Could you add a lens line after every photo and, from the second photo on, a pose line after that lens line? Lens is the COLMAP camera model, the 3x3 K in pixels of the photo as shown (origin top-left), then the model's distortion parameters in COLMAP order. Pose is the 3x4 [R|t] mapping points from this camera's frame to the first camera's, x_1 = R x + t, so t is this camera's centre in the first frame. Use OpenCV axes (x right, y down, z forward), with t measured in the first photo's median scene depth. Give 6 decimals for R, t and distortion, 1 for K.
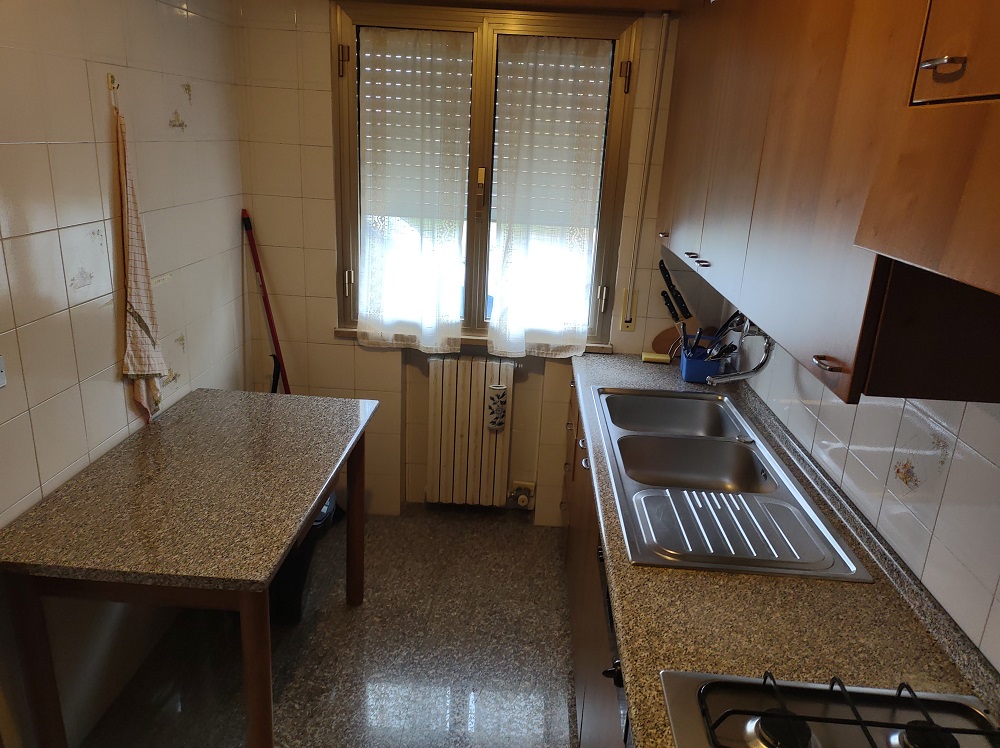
lens RADIAL K [[737.4, 0, 504.5], [0, 737.4, 374.4], [0, 0, 1]] dist [0.033789, -0.013008]
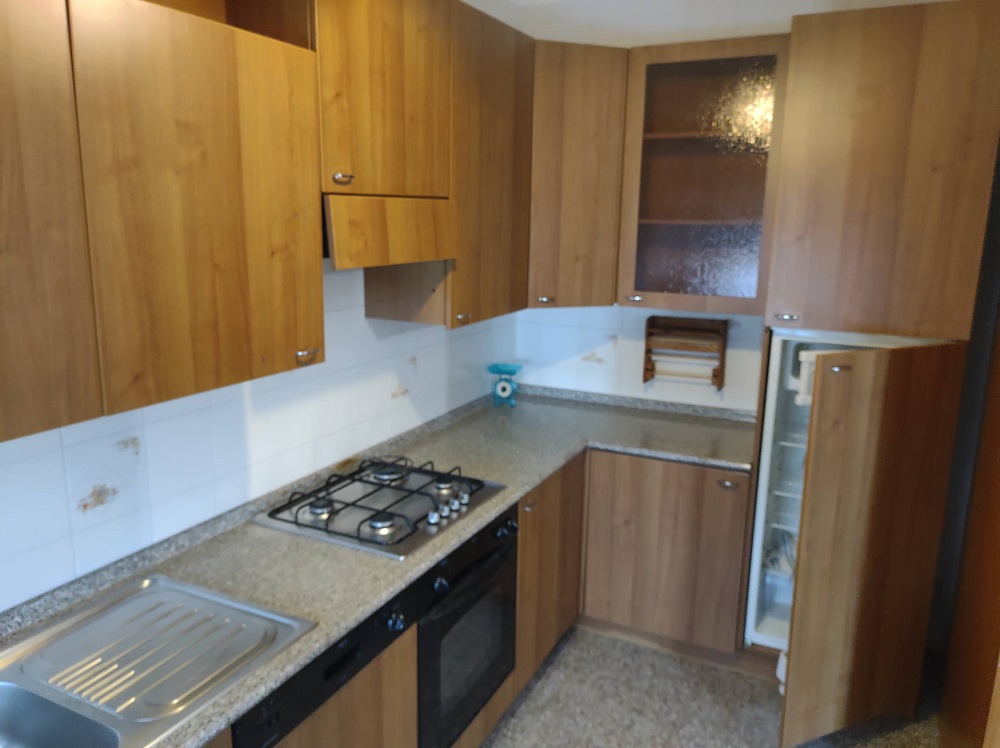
lens RADIAL K [[737.4, 0, 501.7], [0, 737.4, 375.4], [0, 0, 1]] dist [0.033789, -0.013008]
pose [[-0.907836, -0.151716, 0.390916, -0.211199], [0.071901, 0.862124, 0.501570, -0.277626], [-0.413114, 0.483451, -0.771759, 0.790484]]
